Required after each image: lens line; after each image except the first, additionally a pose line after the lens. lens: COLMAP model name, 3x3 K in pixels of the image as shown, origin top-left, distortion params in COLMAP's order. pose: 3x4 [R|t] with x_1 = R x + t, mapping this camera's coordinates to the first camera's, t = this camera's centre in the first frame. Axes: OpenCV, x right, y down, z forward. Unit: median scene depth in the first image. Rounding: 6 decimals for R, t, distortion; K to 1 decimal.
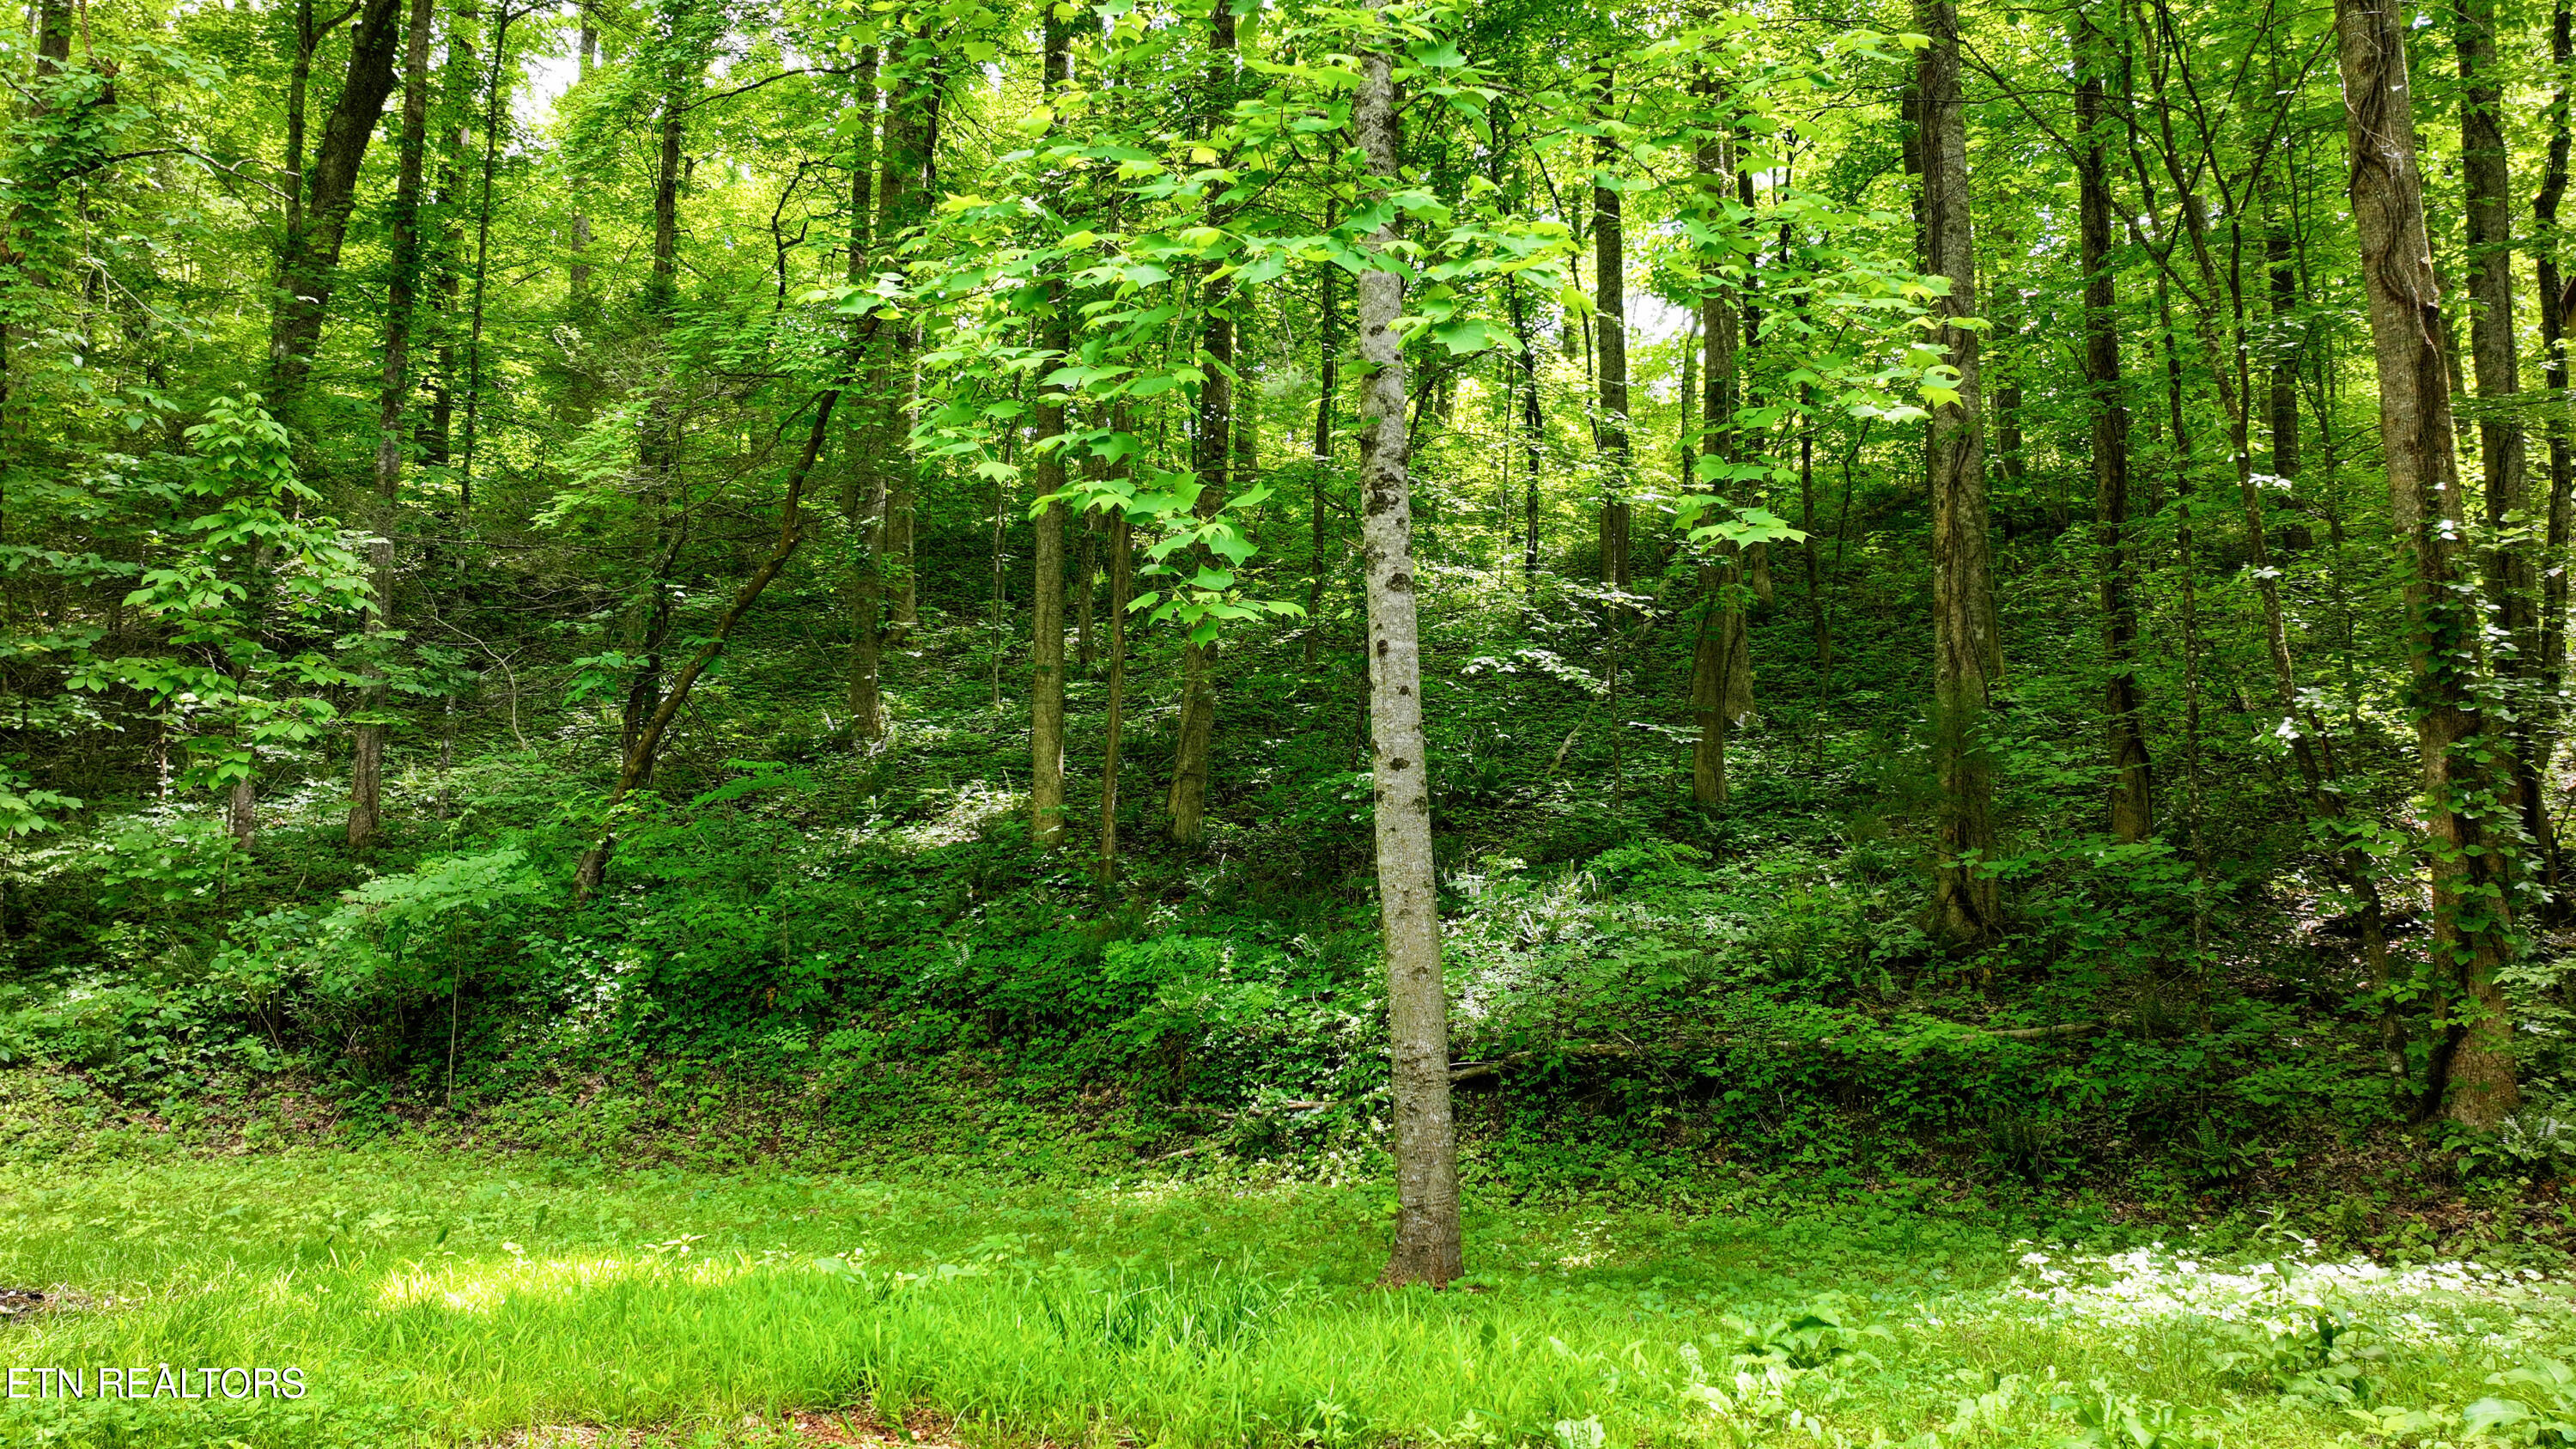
lens RADIAL K [[2041.2, 0, 1288.0], [0, 2041.2, 724.5], [0, 0, 1]] dist [0.021570, 0.005298]
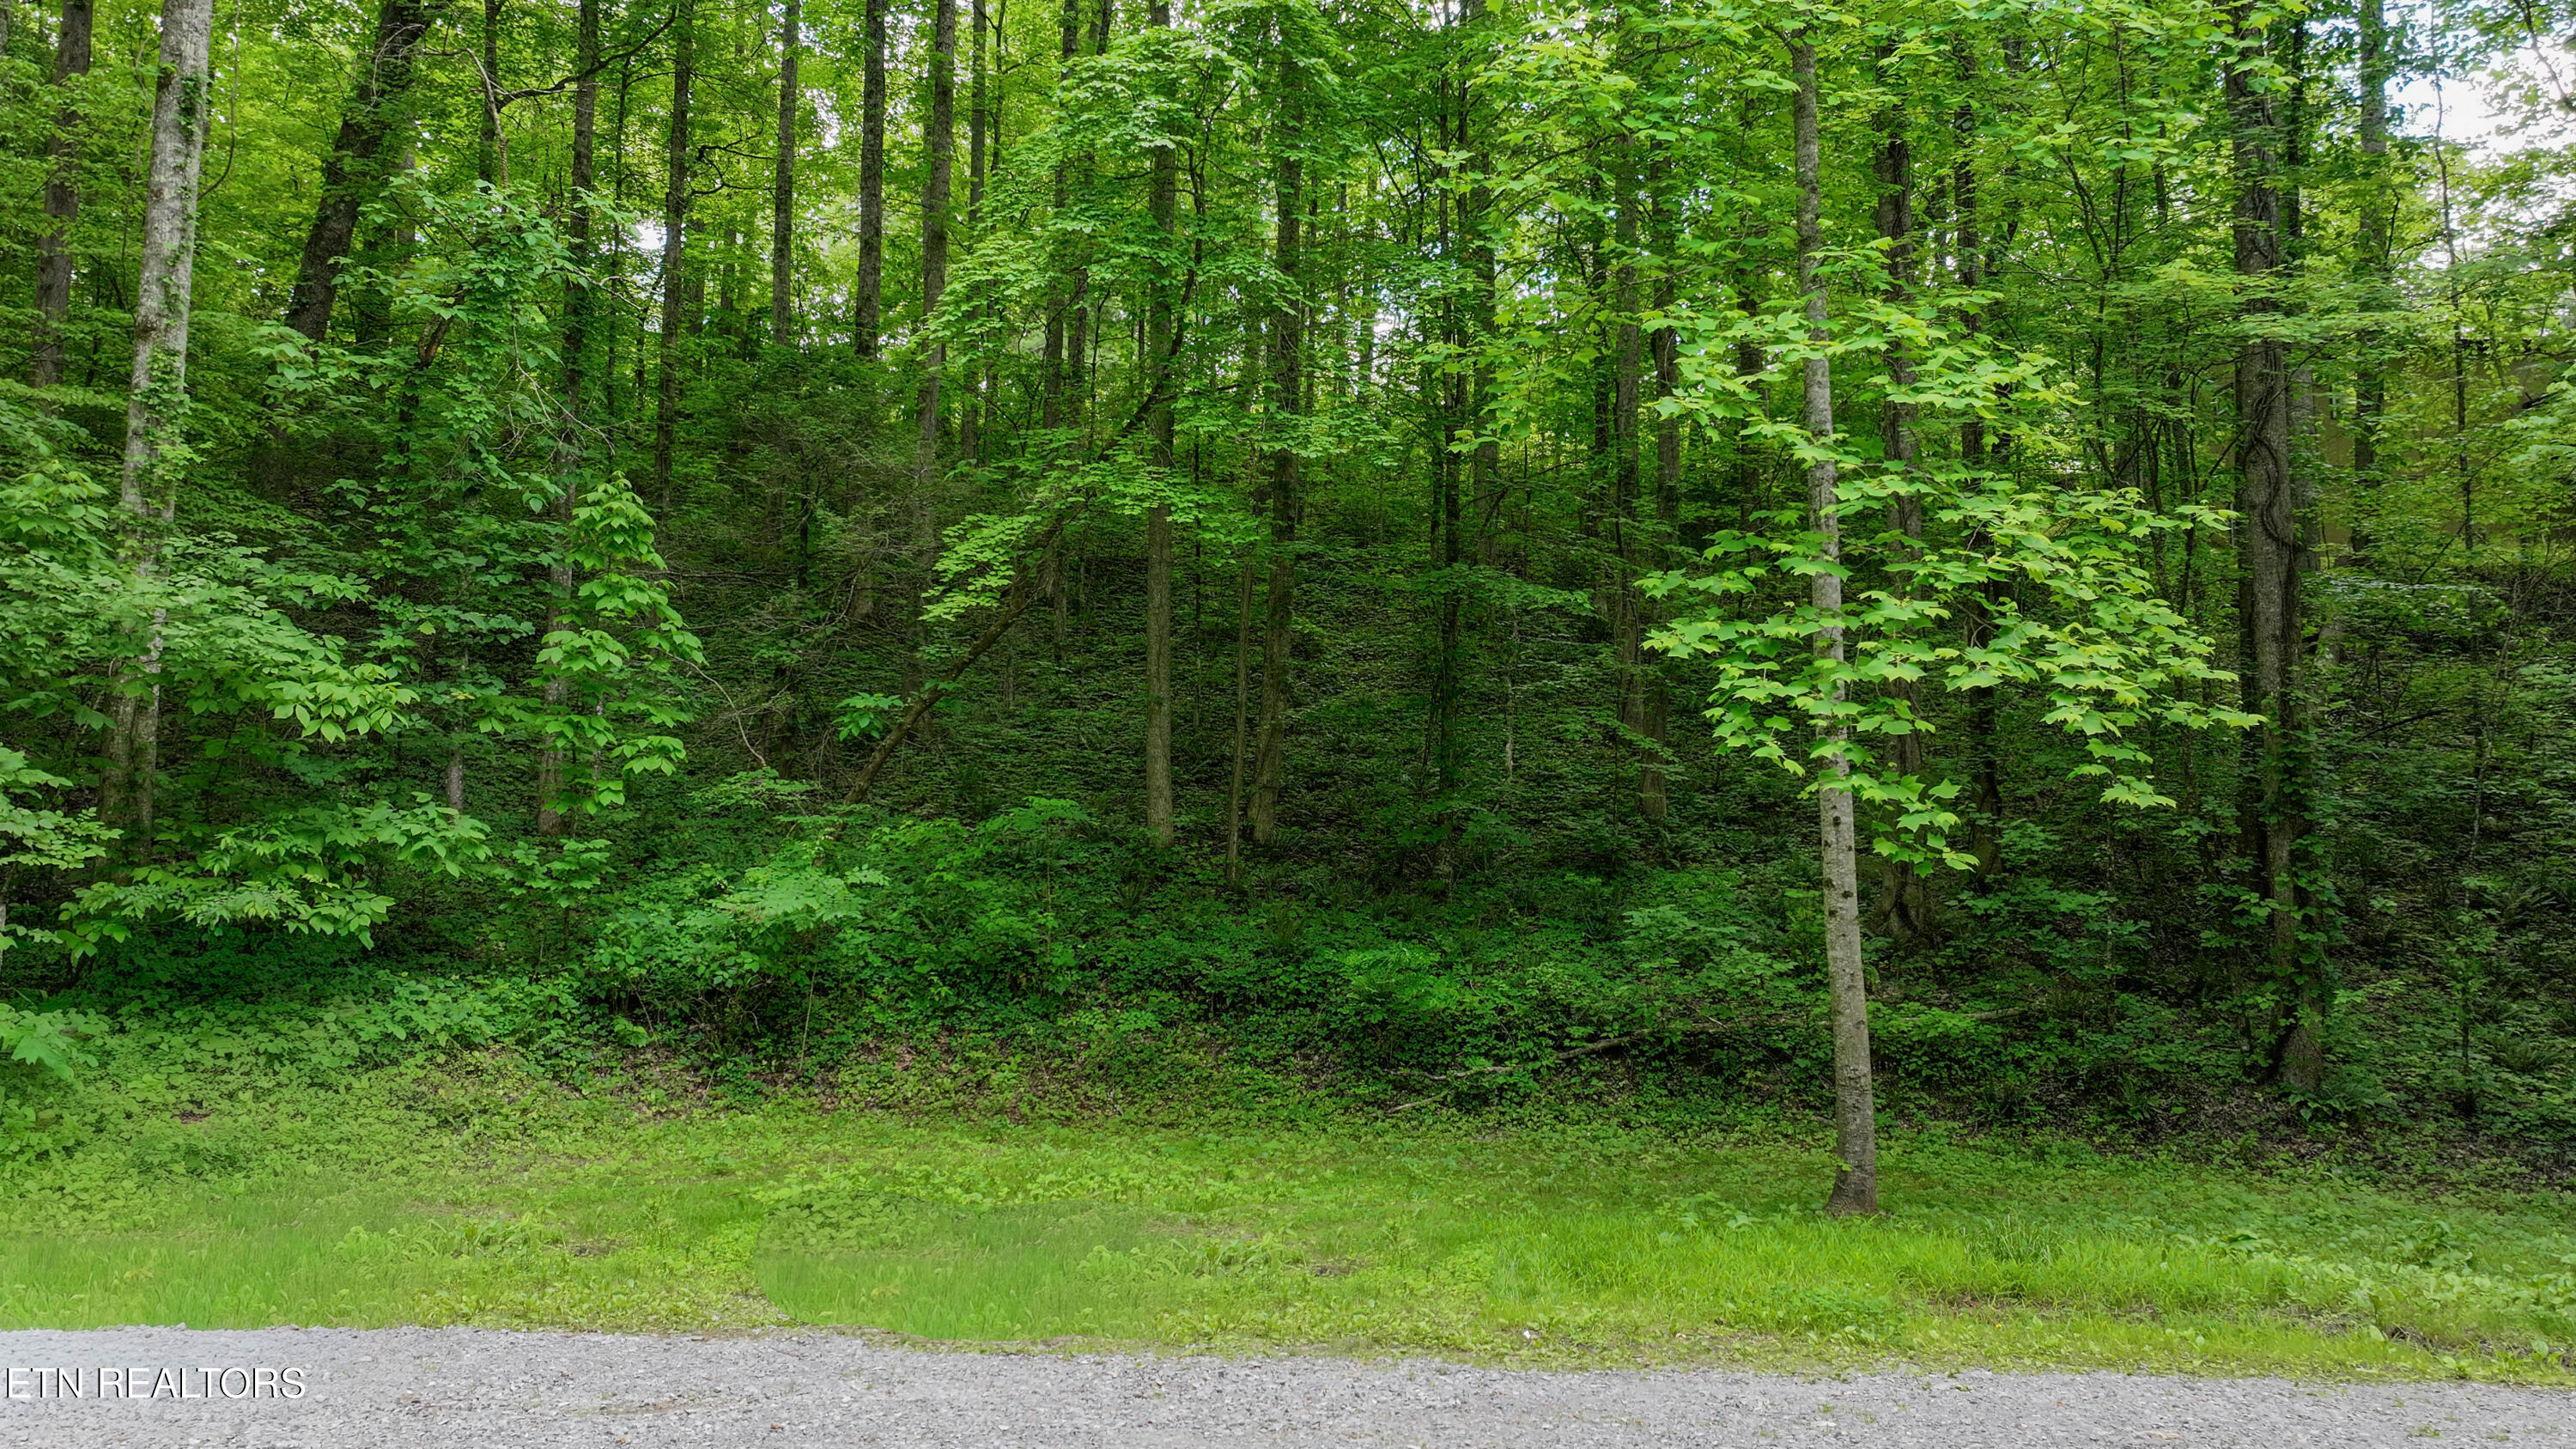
lens RADIAL K [[2041.2, 0, 1288.0], [0, 2041.2, 724.5], [0, 0, 1]] dist [0.021570, 0.005298]
pose [[0.975394, 0.027628, 0.218732, -0.455762], [-0.039264, 0.998025, 0.049030, -0.109802], [-0.216945, -0.056412, 0.974552, -0.292906]]
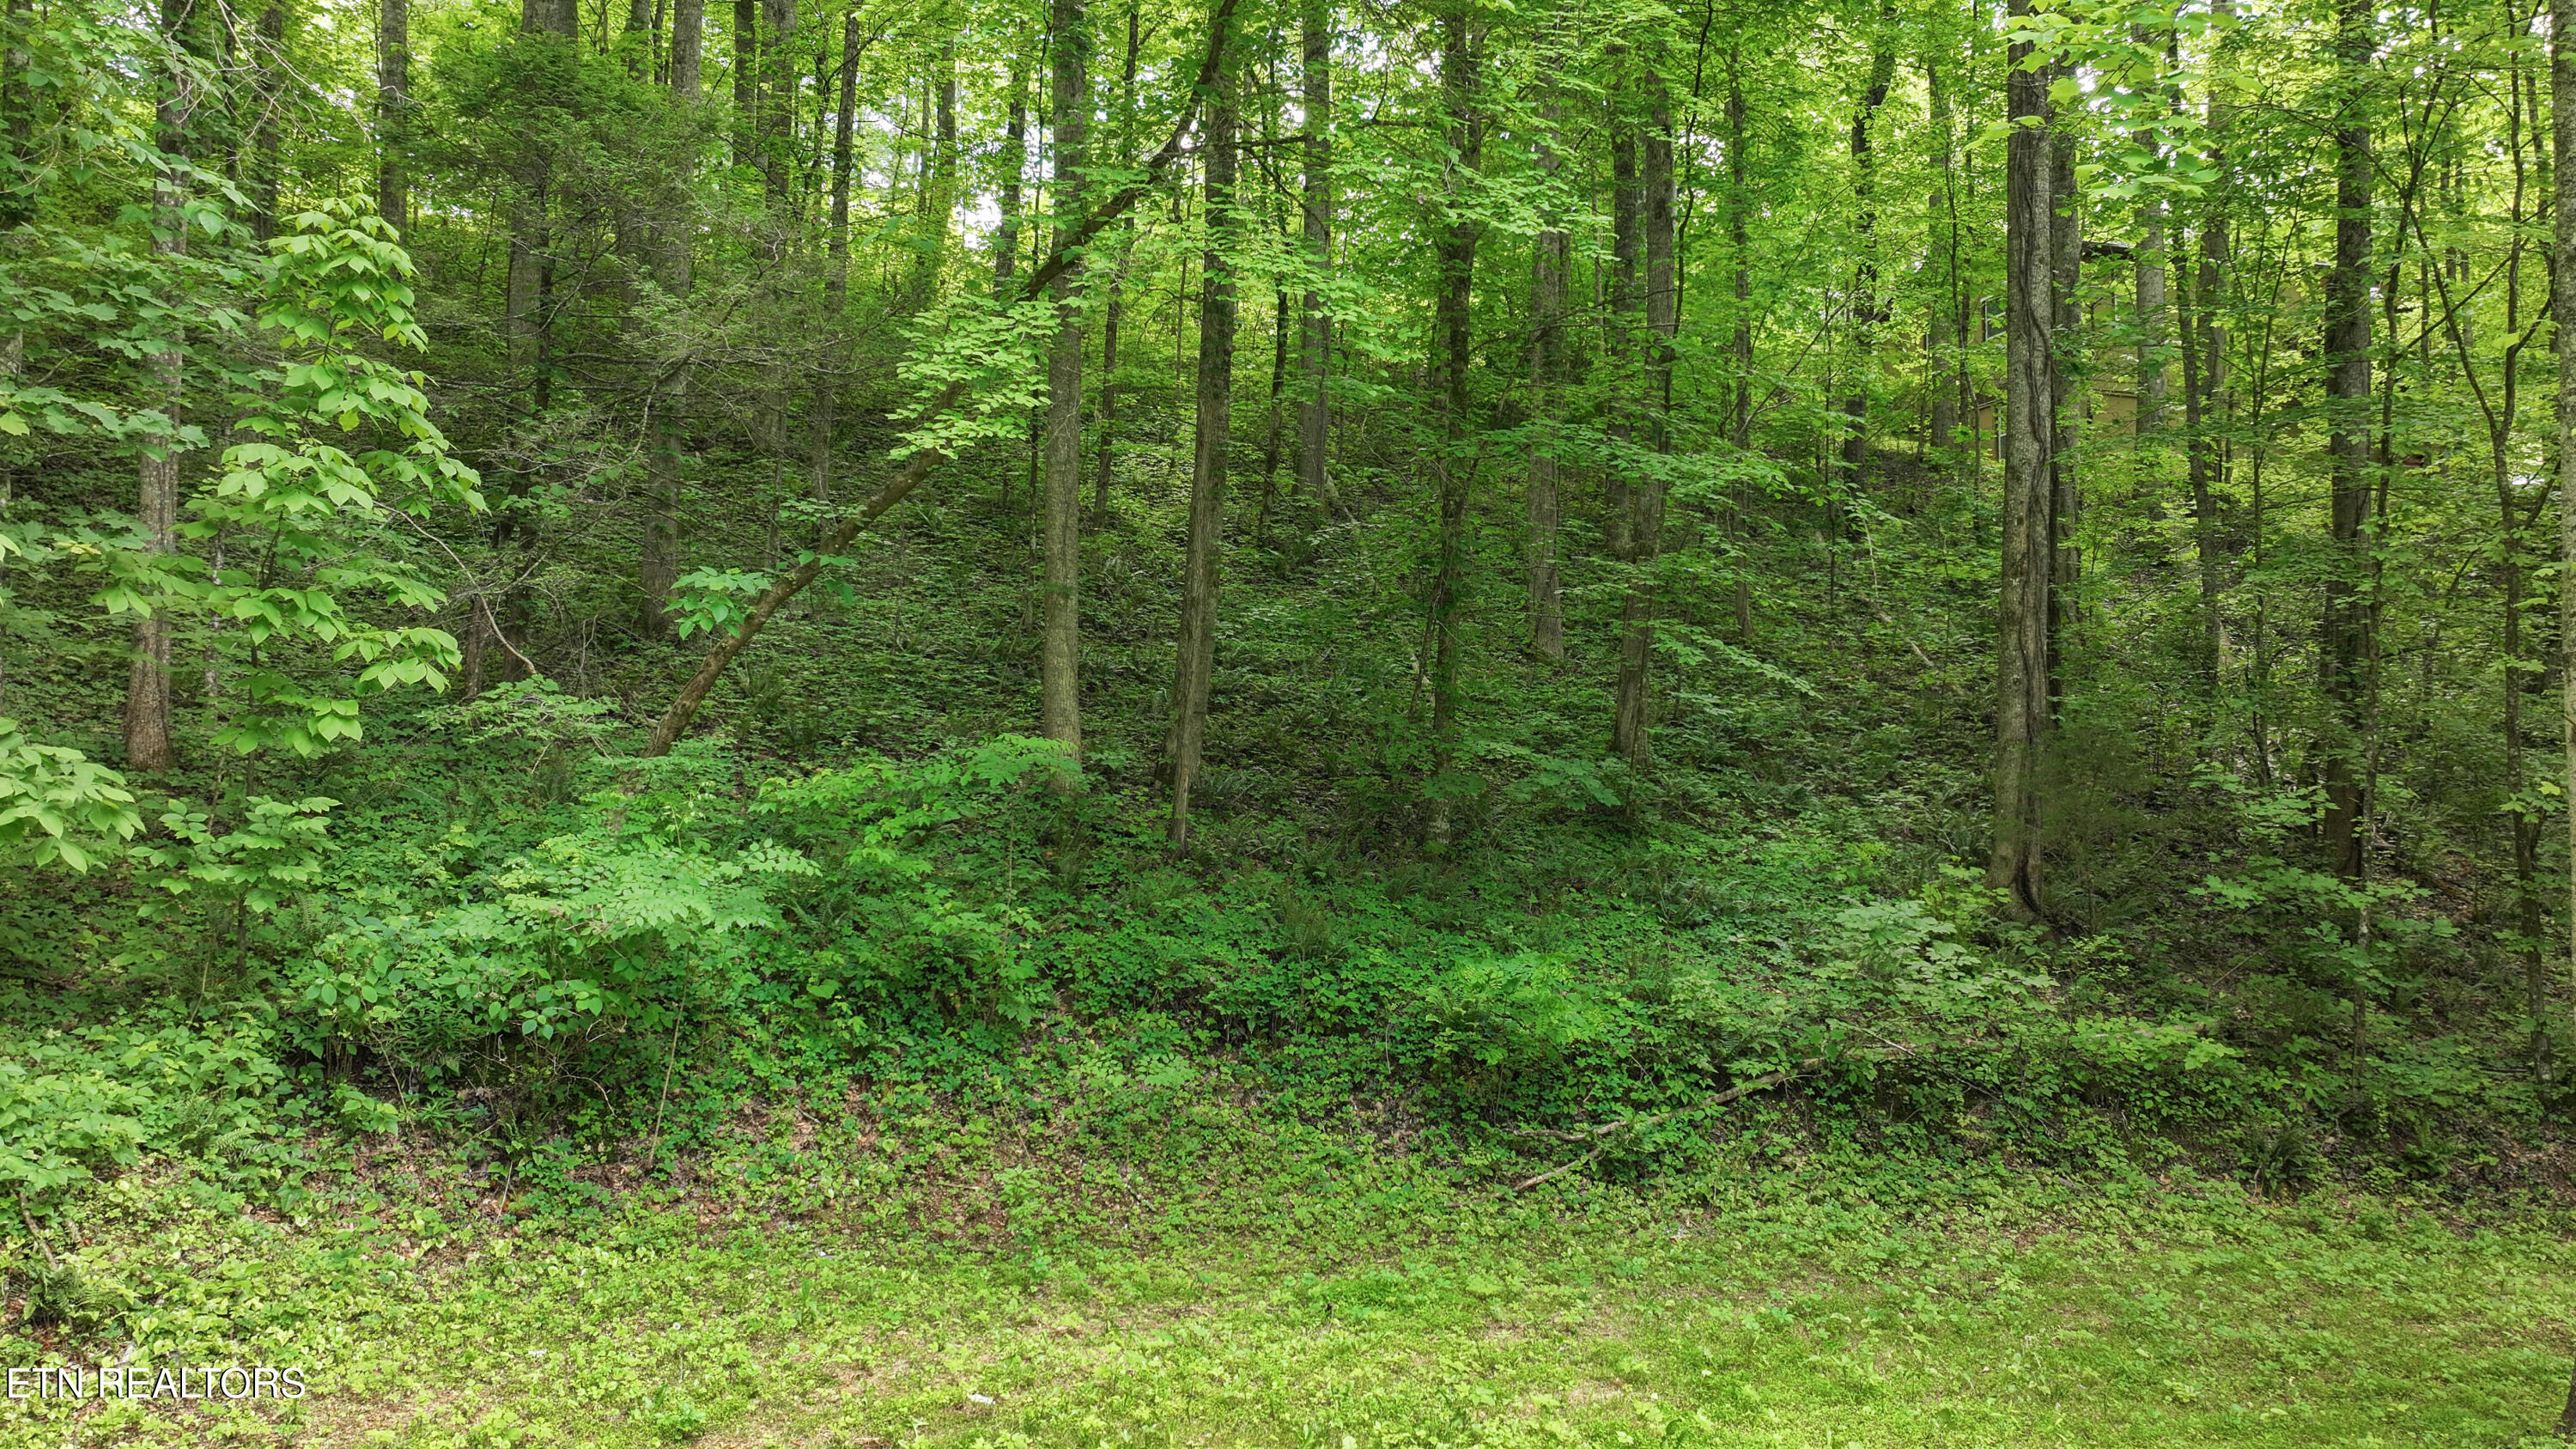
lens RADIAL K [[2041.2, 0, 1288.0], [0, 2041.2, 724.5], [0, 0, 1]] dist [0.021570, 0.005298]
pose [[0.895653, 0.033443, 0.443494, -0.623172], [-0.079636, 0.993113, 0.085939, -0.078243], [-0.437566, -0.112290, 0.892147, 0.241113]]
